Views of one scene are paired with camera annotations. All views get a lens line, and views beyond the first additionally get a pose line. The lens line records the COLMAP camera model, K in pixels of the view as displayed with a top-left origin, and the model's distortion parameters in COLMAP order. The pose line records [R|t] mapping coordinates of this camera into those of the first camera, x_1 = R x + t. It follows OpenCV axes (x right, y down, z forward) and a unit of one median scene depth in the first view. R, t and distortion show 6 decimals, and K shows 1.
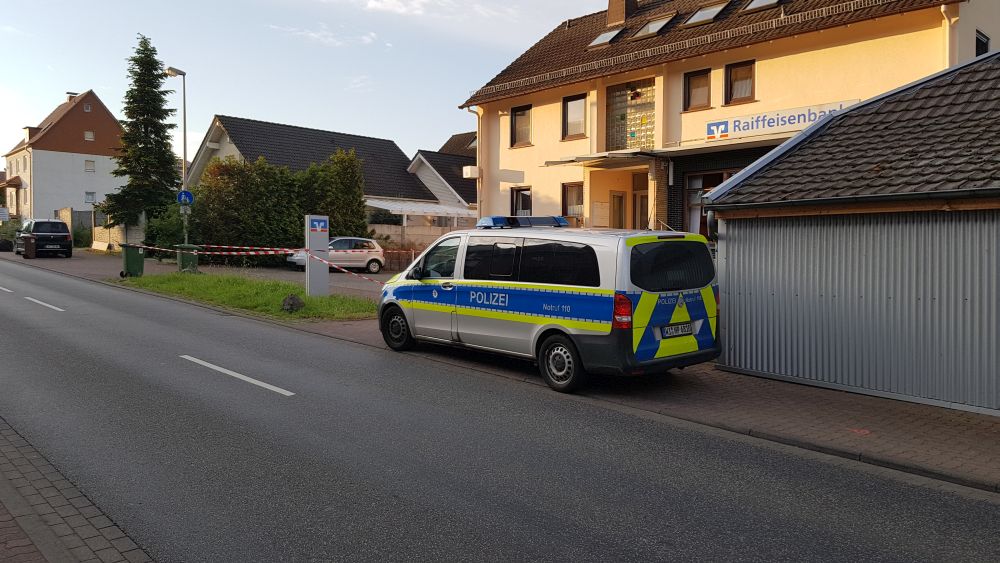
lens RADIAL K [[761.4, 0, 500.0], [0, 761.4, 281.5], [0, 0, 1]] dist [0.071450, -0.196334]
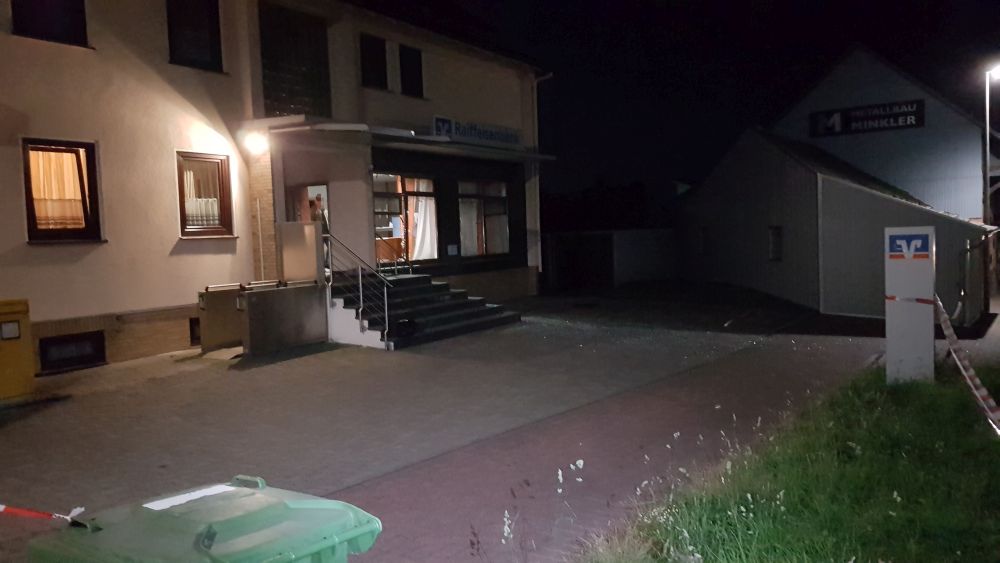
lens RADIAL K [[761.4, 0, 500.0], [0, 761.4, 281.5], [0, 0, 1]] dist [0.071450, -0.196334]
pose [[-0.237808, -0.055044, 0.969751, -0.559085], [0.060219, 0.995637, 0.071281, -0.085716], [-0.969444, 0.075349, -0.233456, 1.153372]]
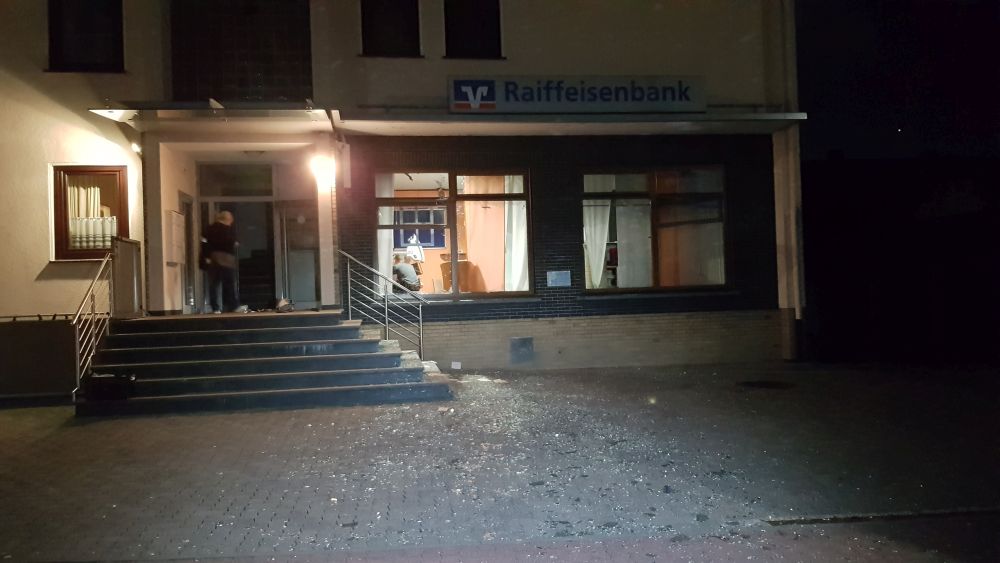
lens RADIAL K [[799.8, 0, 492.9], [0, 799.8, 277.7], [0, 0, 1]] dist [0.111707, -0.236353]
pose [[0.589428, -0.000258, 0.807821, -0.184830], [0.054717, 0.997716, -0.039606, -0.039447], [-0.805966, 0.067546, 0.588096, 0.653949]]
